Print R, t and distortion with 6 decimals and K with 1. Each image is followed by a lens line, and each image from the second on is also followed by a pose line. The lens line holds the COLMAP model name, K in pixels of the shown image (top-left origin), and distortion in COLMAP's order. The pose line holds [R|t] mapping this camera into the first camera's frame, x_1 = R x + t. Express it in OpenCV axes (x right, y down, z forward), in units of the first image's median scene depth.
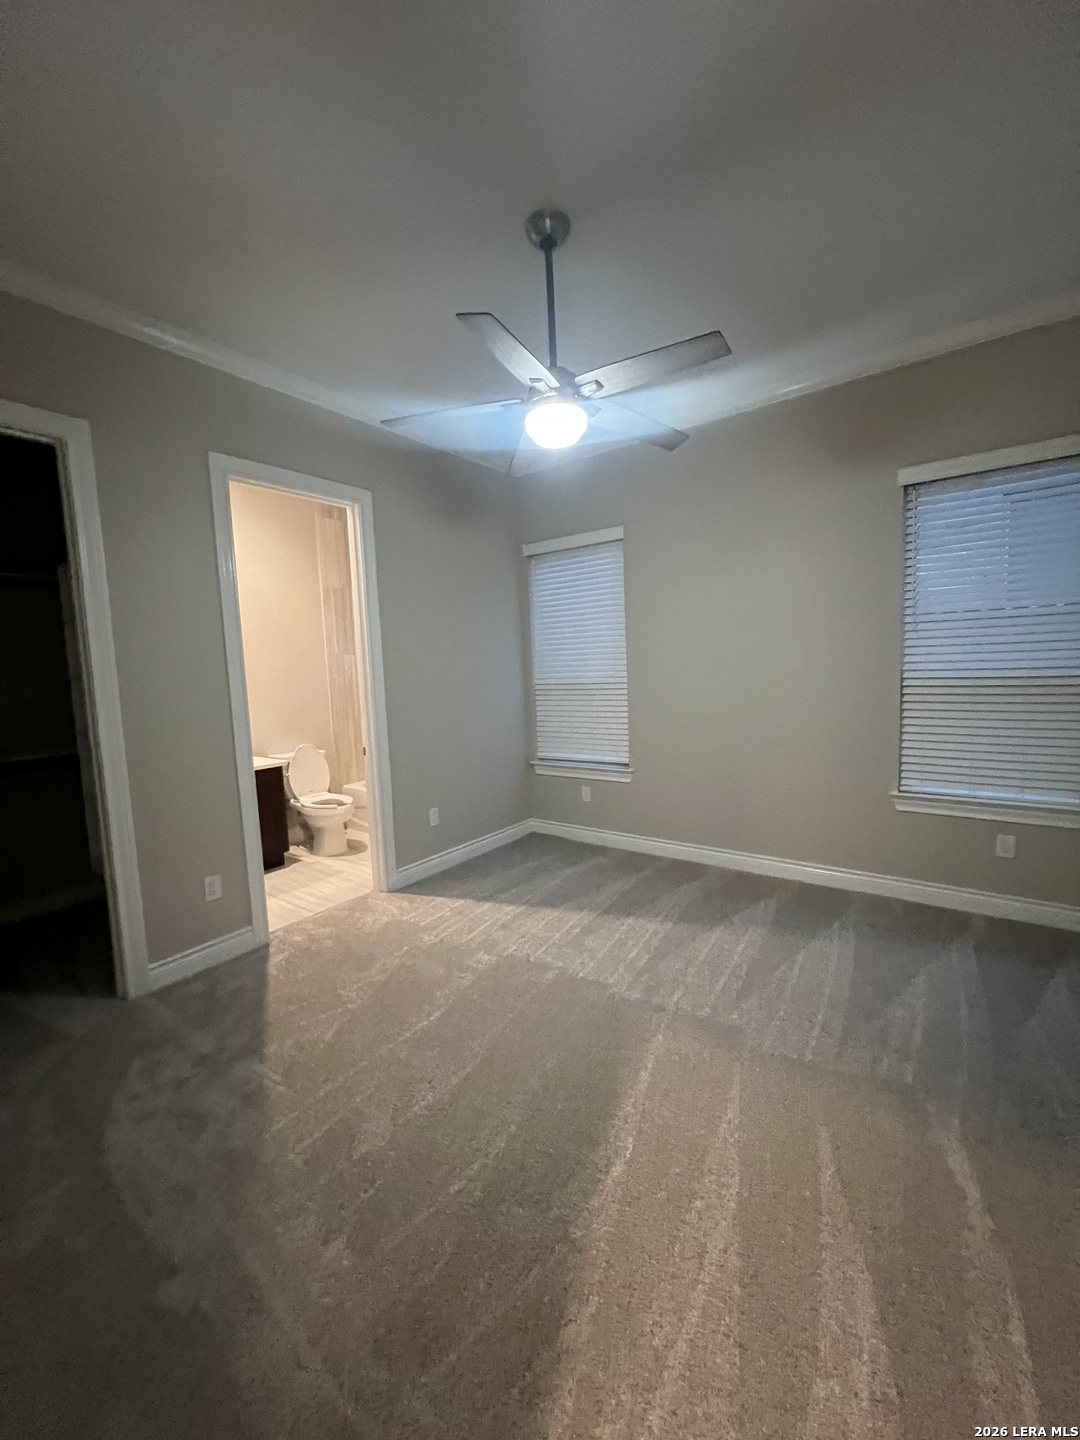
lens RADIAL K [[575.8, 0, 540.0], [0, 575.8, 720.0], [0, 0, 1]] dist [-0.002766, 0.000072]
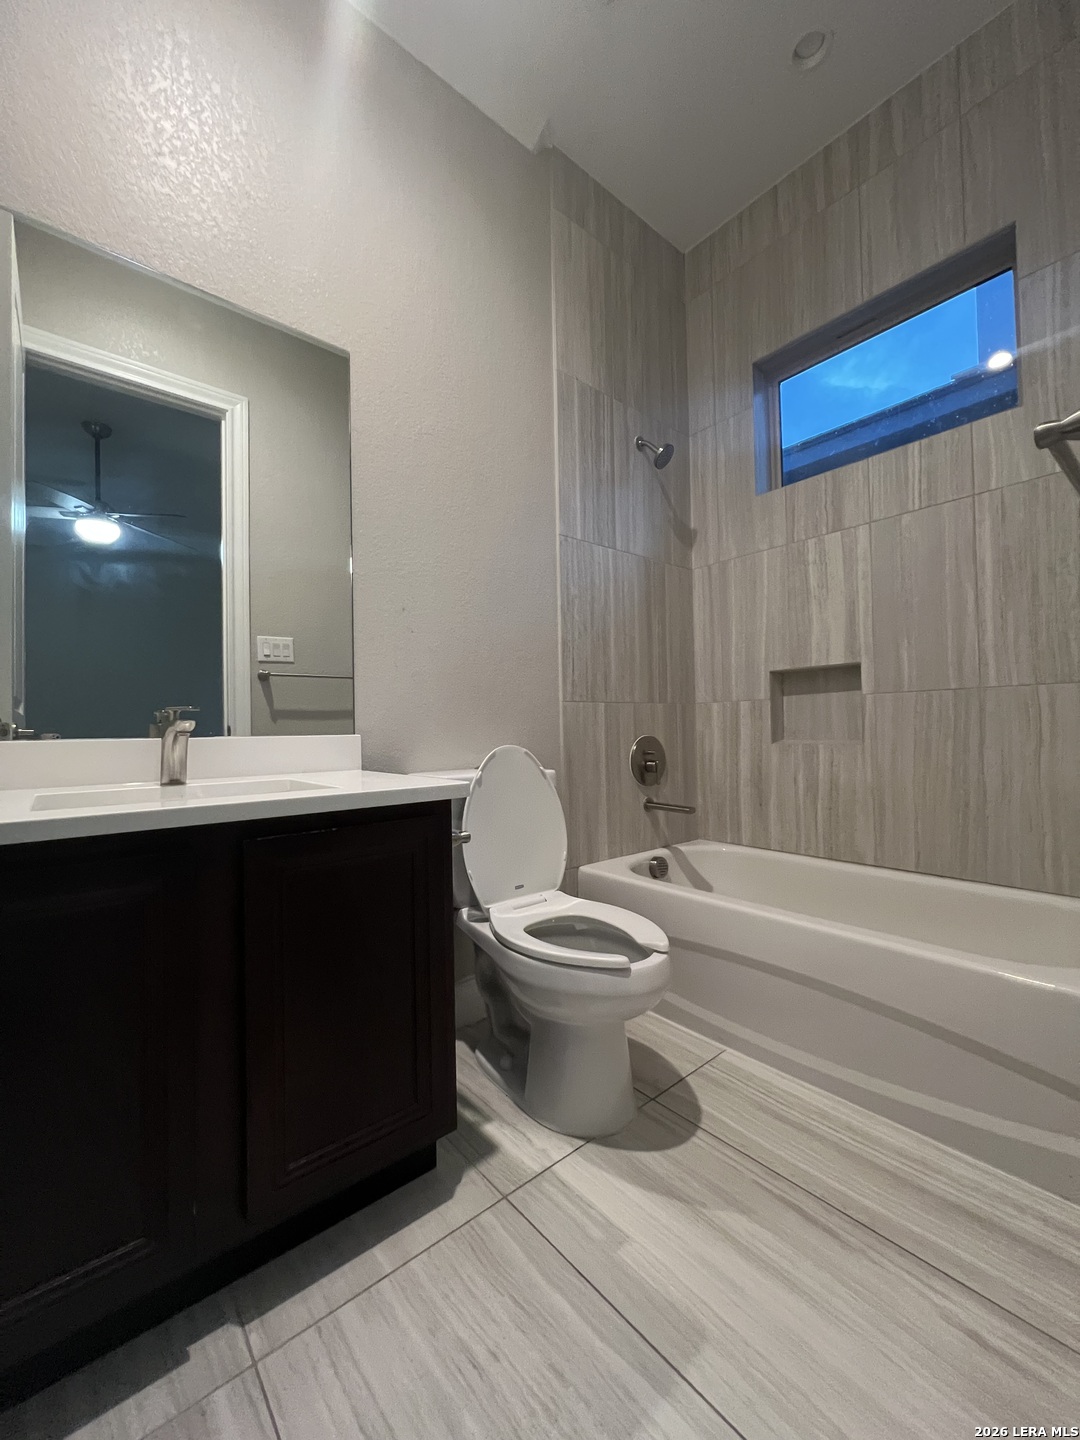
lens RADIAL K [[575.8, 0, 540.0], [0, 575.8, 720.0], [0, 0, 1]] dist [-0.002766, 0.000072]
pose [[0.971534, 0.016410, -0.236332, -0.307737], [-0.041335, 0.994037, -0.100902, 0.060728], [0.233267, 0.107799, 0.966419, 0.667315]]
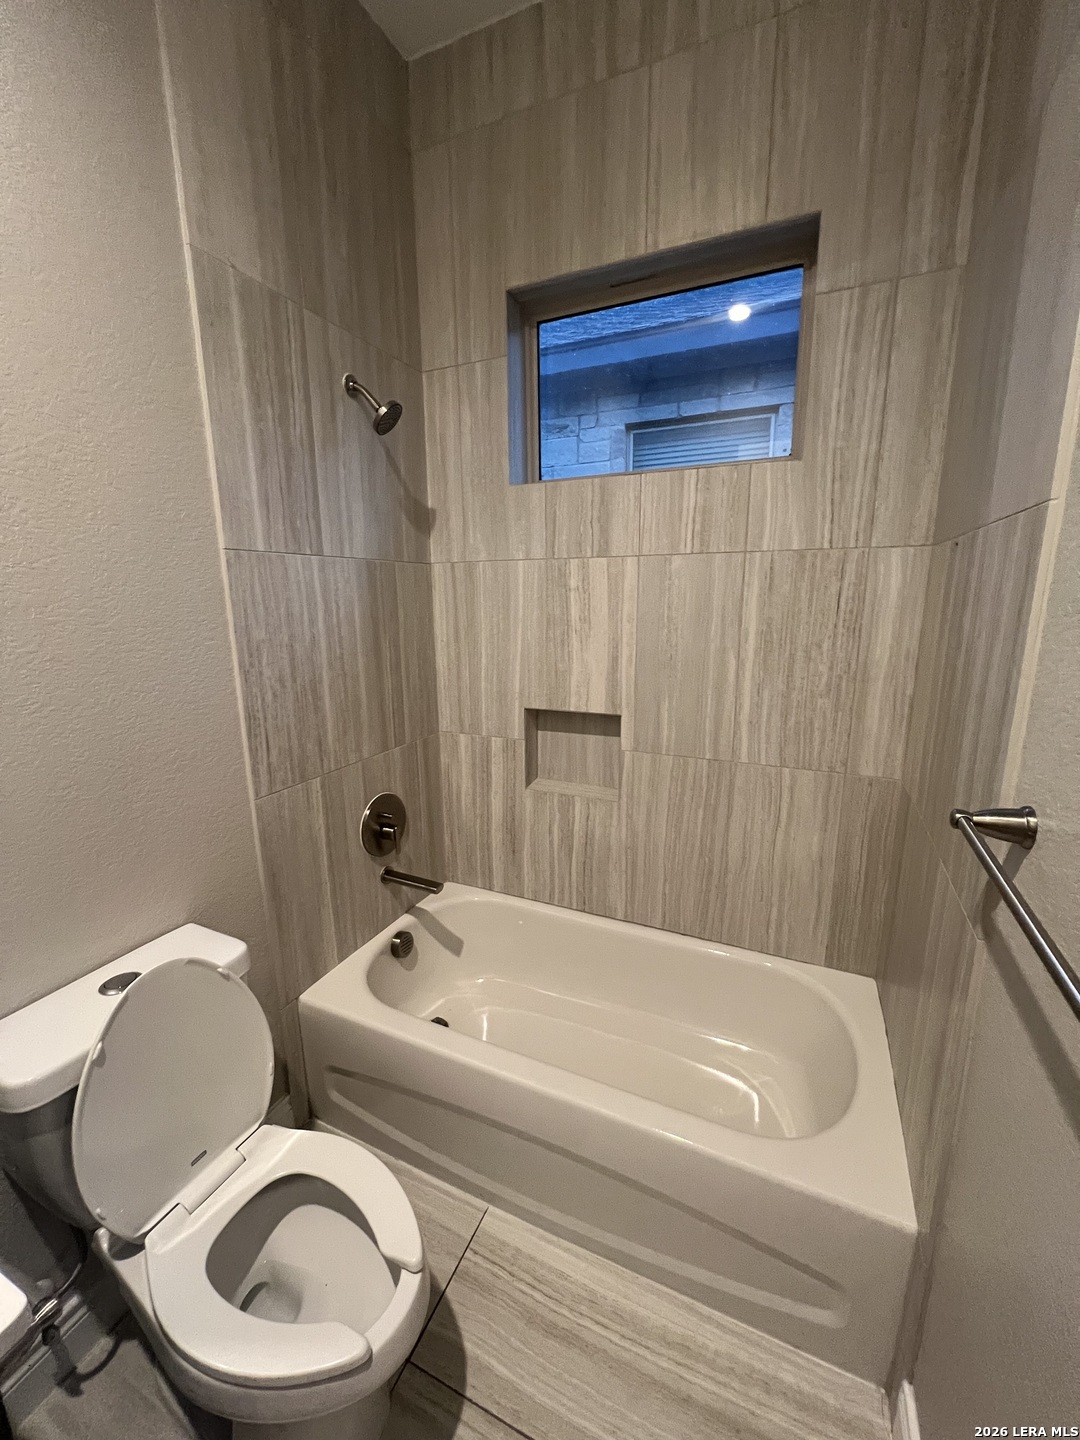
lens RADIAL K [[579.6, 0, 540.0], [0, 579.6, 720.0], [0, 0, 1]] dist [-0.003166, -0.000335]
pose [[0.978532, -0.014556, 0.205578, -0.309751], [-0.008420, 0.993846, 0.110448, -0.074348], [-0.205921, -0.109808, 0.972388, 0.768969]]
